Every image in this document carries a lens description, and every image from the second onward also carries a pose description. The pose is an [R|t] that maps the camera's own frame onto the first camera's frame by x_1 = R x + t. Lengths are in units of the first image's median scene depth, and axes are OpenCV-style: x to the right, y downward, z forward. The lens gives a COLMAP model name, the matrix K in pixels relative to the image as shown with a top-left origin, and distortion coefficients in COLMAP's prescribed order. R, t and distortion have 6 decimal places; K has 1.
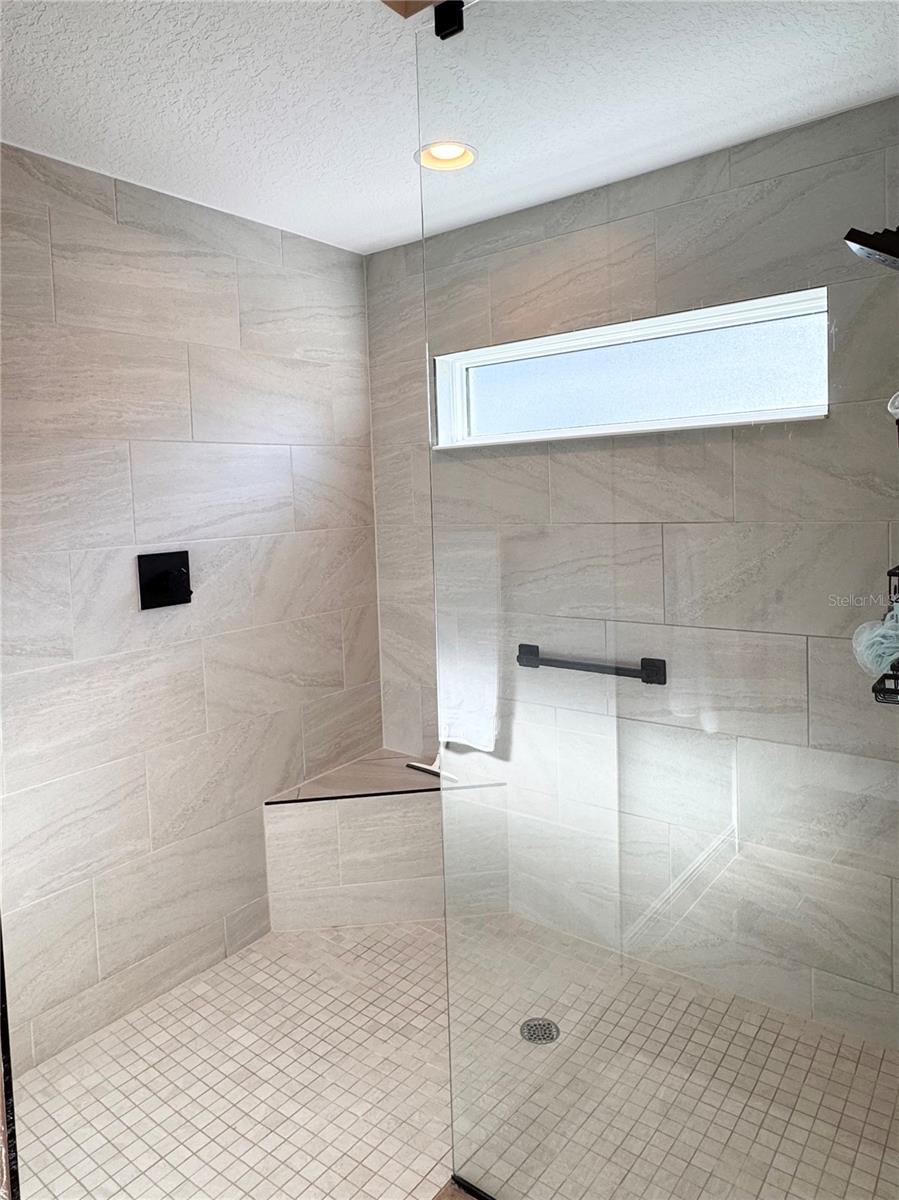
lens RADIAL K [[814.0, 0, 443.2], [0, 814.0, 533.0], [0, 0, 1]] dist [-0.005787, -0.004455]
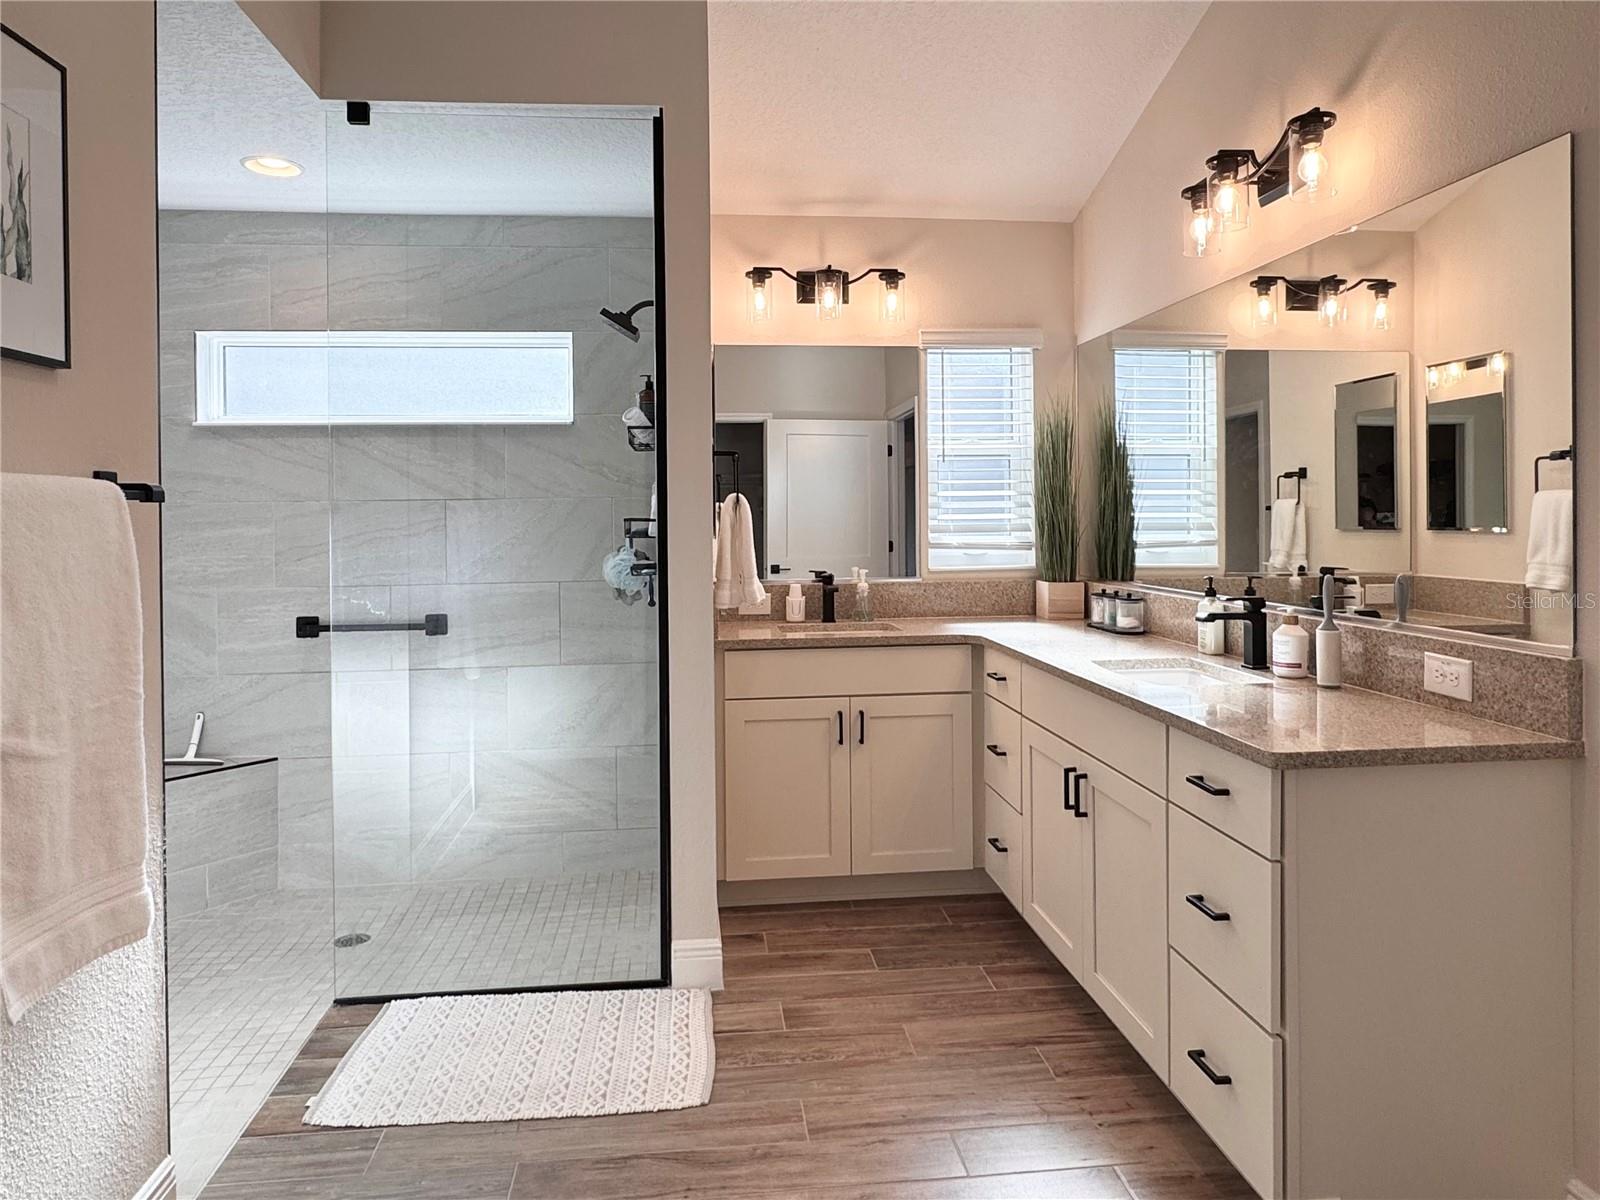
lens RADIAL K [[991.0, 0, 796.4], [0, 991.0, 587.1], [0, 0, 1]] dist [-0.016803, 0.006837]
pose [[0.732578, -0.030940, 0.679979, -0.345382], [0.013365, 0.999428, 0.031076, 0.076645], [-0.680552, -0.013678, 0.732572, -0.434767]]
